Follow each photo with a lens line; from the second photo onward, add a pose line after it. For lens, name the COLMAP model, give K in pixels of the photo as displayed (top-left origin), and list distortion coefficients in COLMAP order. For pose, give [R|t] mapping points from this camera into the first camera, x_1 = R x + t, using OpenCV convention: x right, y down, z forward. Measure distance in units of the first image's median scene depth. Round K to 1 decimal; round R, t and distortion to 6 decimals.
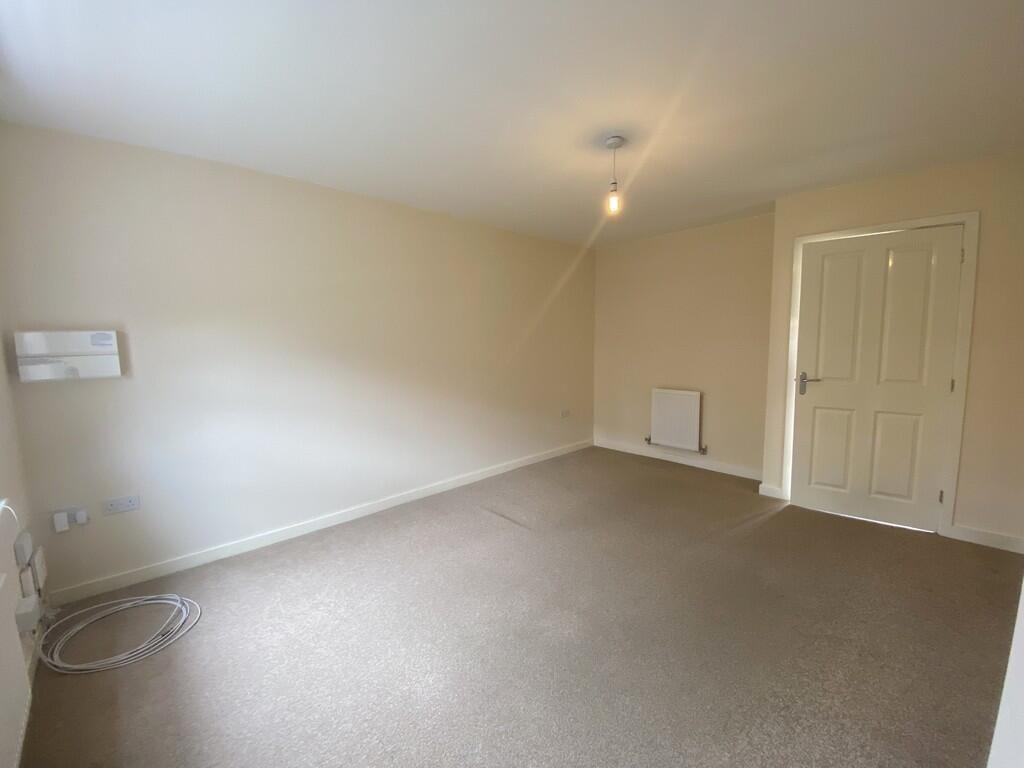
lens RADIAL K [[413.2, 0, 512.0], [0, 413.2, 384.0], [0, 0, 1]] dist [0.051557, -0.040039]
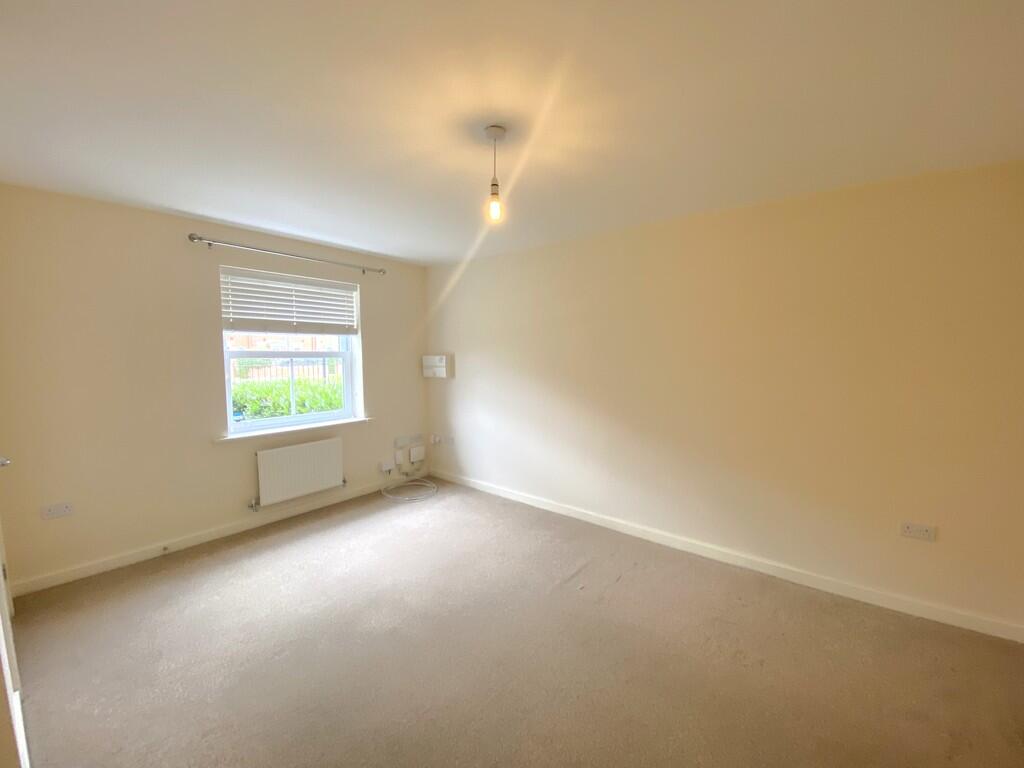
lens RADIAL K [[413.2, 0, 512.0], [0, 413.2, 384.0], [0, 0, 1]] dist [0.051557, -0.040039]
pose [[0.138541, 0.086515, -0.986571, 1.157888], [-0.110359, 0.991321, 0.071435, -0.172117], [0.984189, 0.098980, 0.146886, 1.039709]]
